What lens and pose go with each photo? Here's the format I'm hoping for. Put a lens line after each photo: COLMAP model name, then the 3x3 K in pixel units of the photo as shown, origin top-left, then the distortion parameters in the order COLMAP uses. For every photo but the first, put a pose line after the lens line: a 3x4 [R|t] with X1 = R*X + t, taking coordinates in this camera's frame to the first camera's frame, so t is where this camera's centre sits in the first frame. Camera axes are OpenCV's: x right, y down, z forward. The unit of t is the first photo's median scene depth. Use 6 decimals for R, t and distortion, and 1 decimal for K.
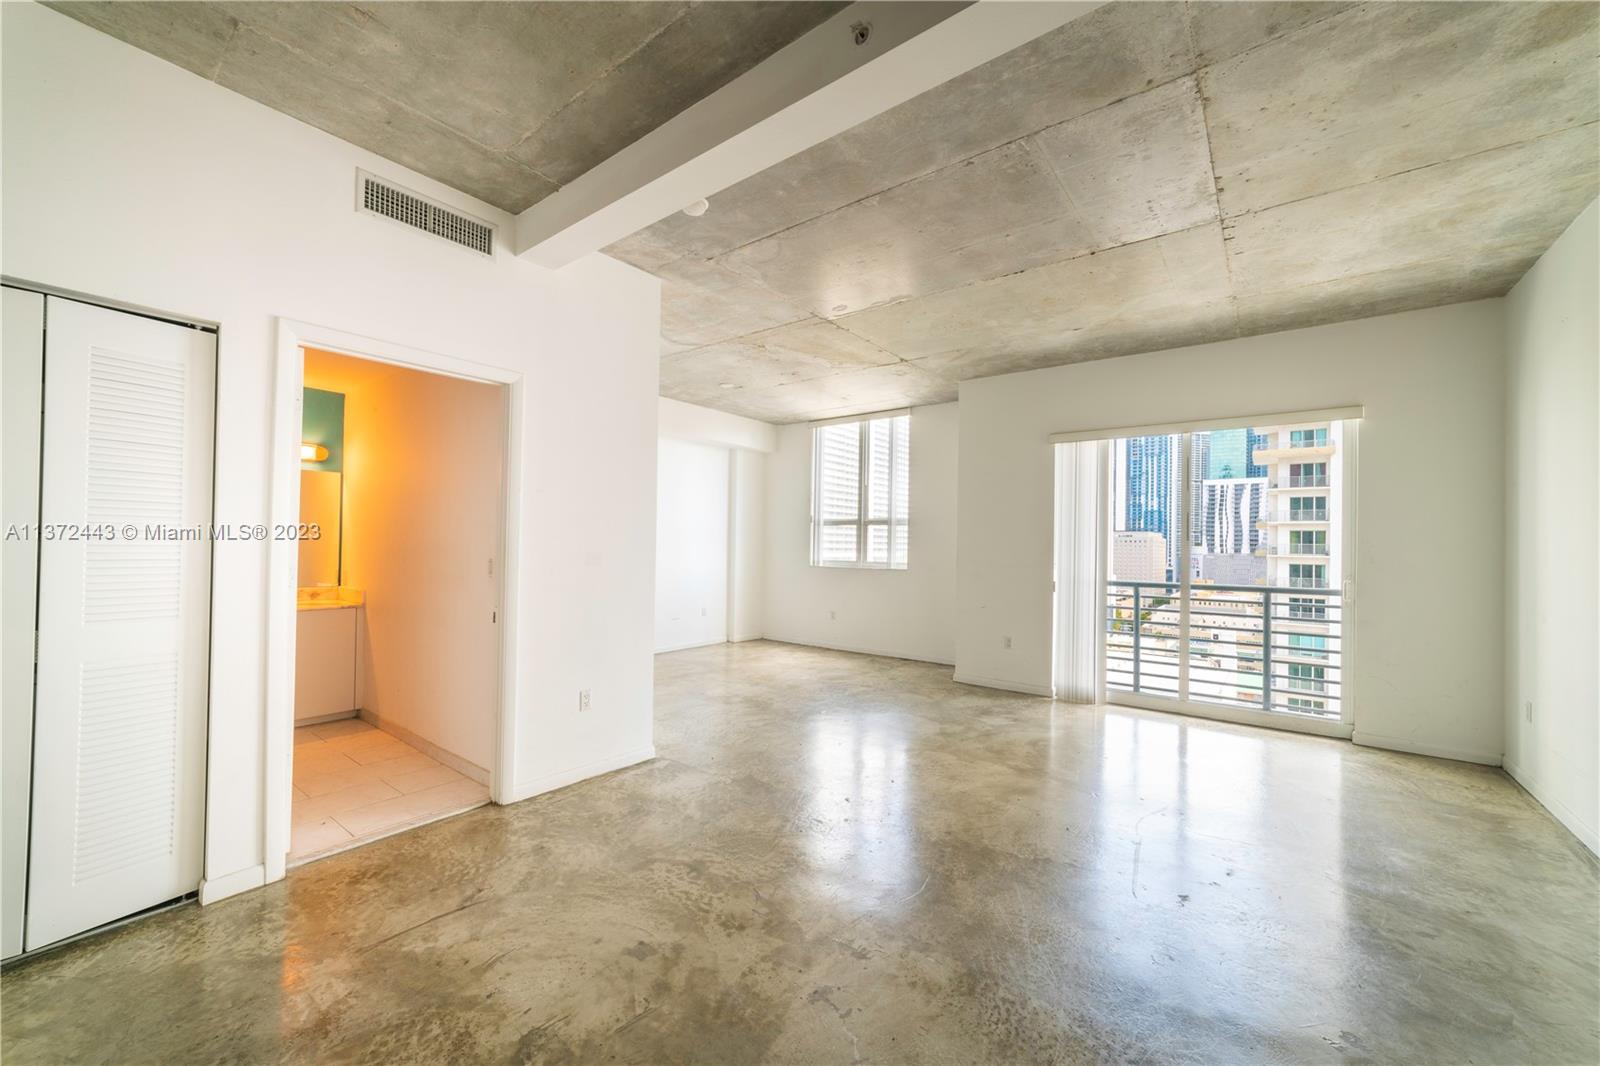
lens RADIAL K [[612.1, 0, 804.3], [0, 612.1, 538.7], [0, 0, 1]] dist [-0.015477, 0.007424]
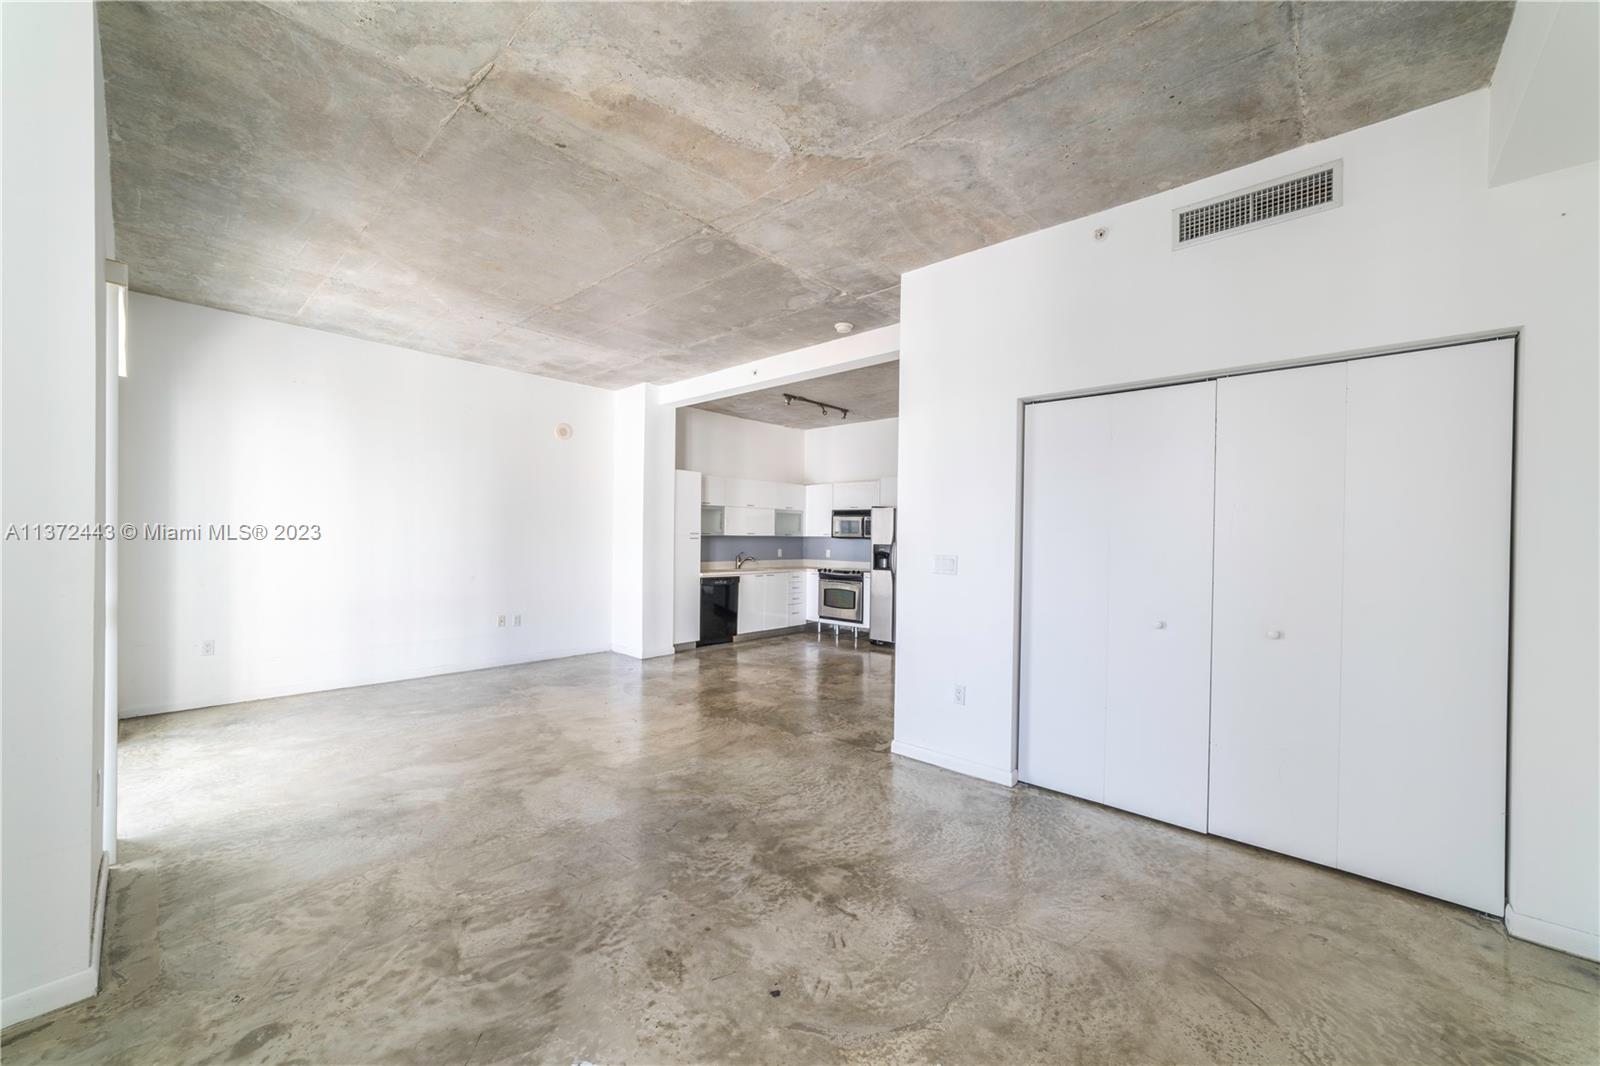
lens RADIAL K [[612.1, 0, 804.3], [0, 612.1, 538.7], [0, 0, 1]] dist [-0.015477, 0.007424]
pose [[-0.996895, -0.030221, 0.072707, -0.142784], [-0.030640, 0.999520, -0.004656, 0.013581], [-0.072532, -0.006869, -0.997342, 1.761678]]
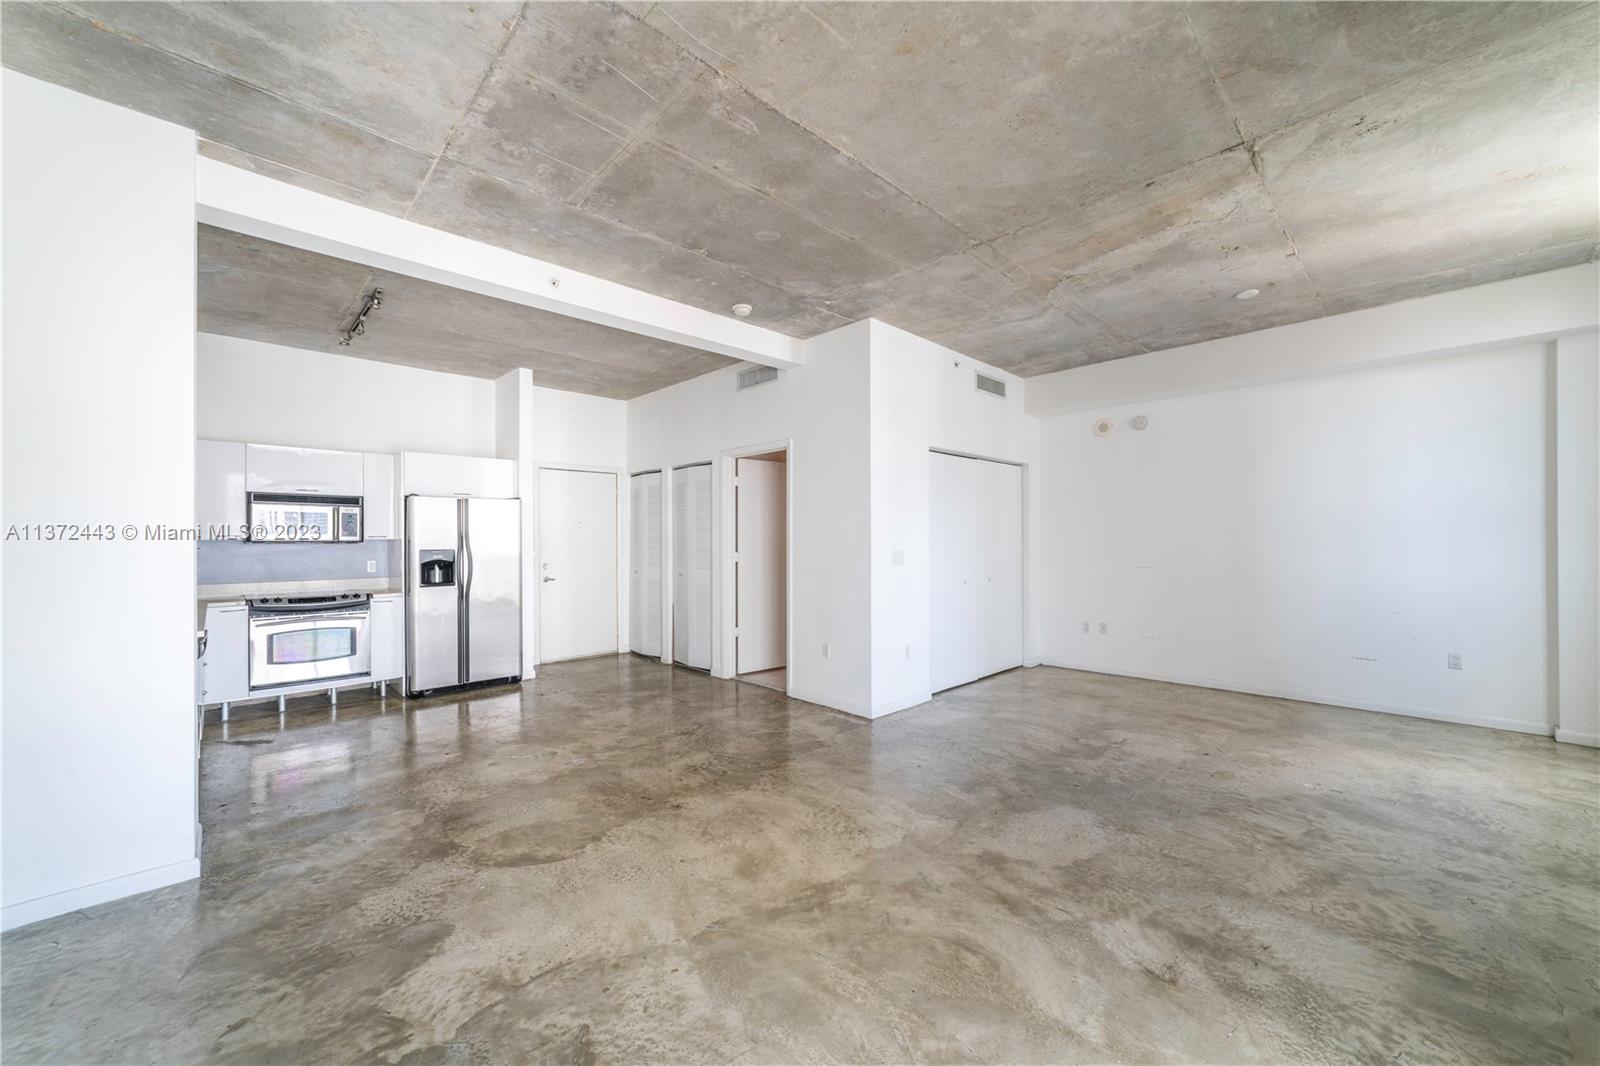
lens RADIAL K [[610.0, 0, 800.9], [0, 610.0, 537.3], [0, 0, 1]] dist [-0.016020, 0.007141]
pose [[-0.142748, -0.017350, -0.989607, 0.838247], [0.011075, 0.999756, -0.019125, 0.021306], [0.989697, -0.013690, -0.142521, 0.906411]]
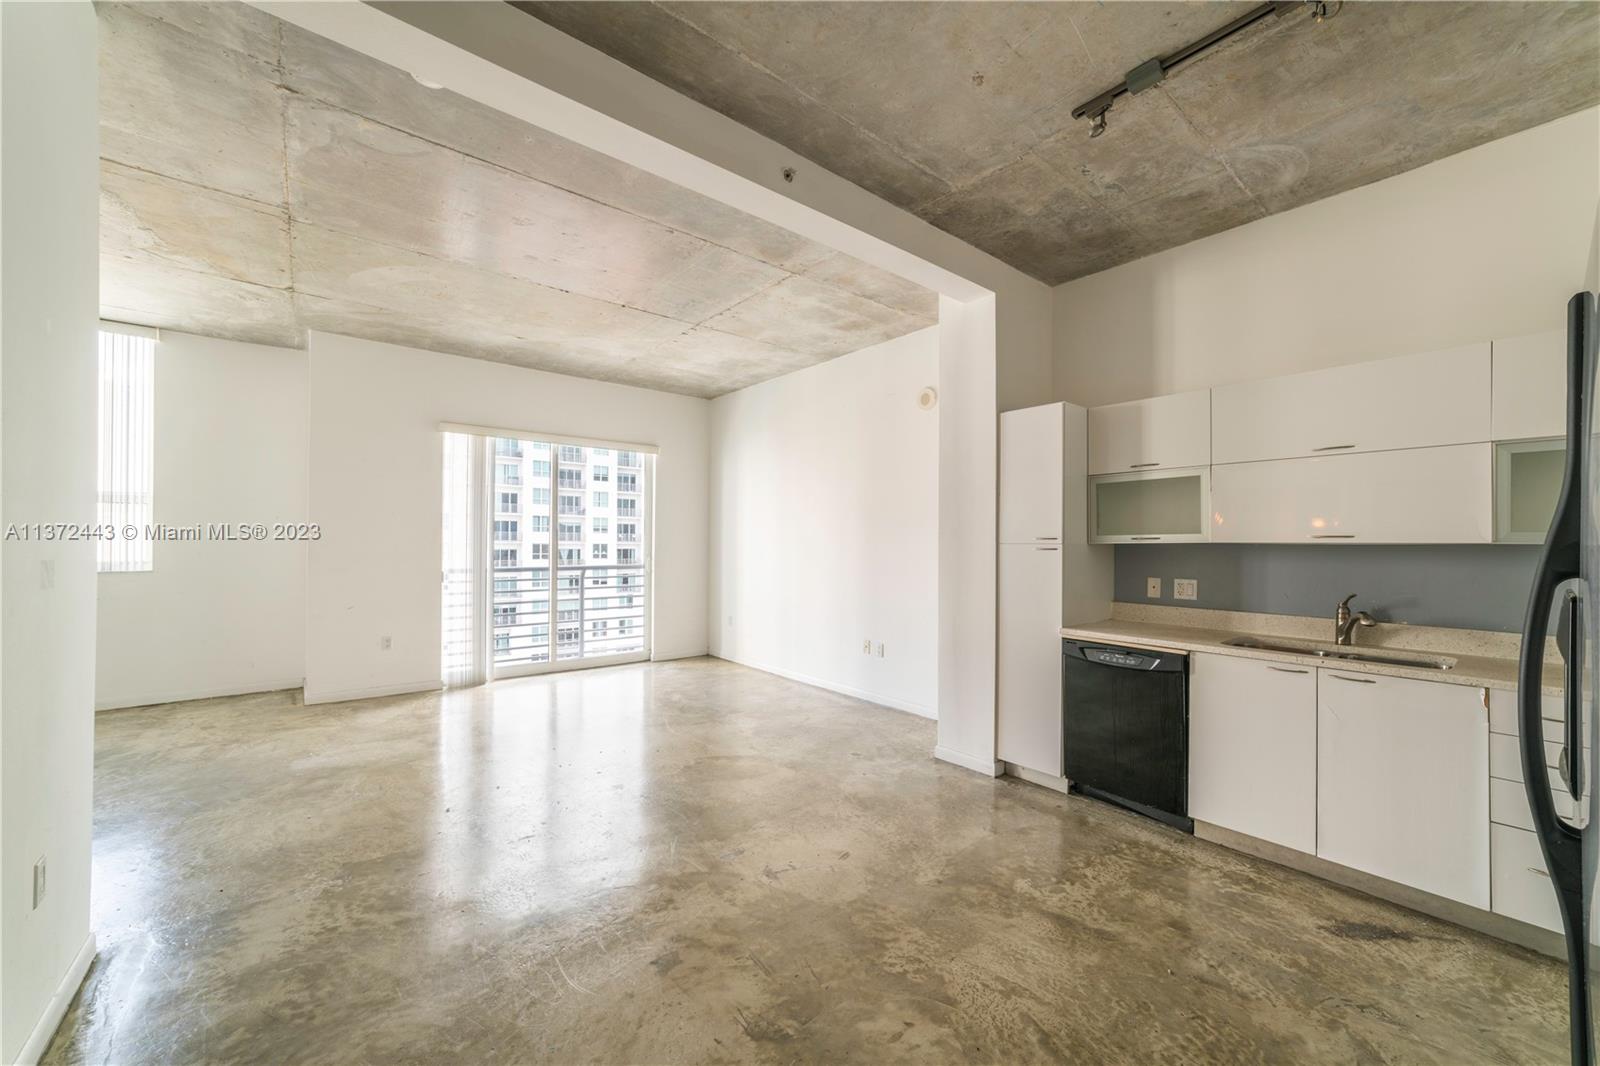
lens RADIAL K [[612.1, 0, 804.3], [0, 612.1, 538.7], [0, 0, 1]] dist [-0.015477, 0.007424]
pose [[0.220530, -0.011005, 0.975318, -0.533296], [-0.013095, 0.999813, 0.014243, -0.006264], [-0.975292, -0.015913, 0.220345, 0.269194]]
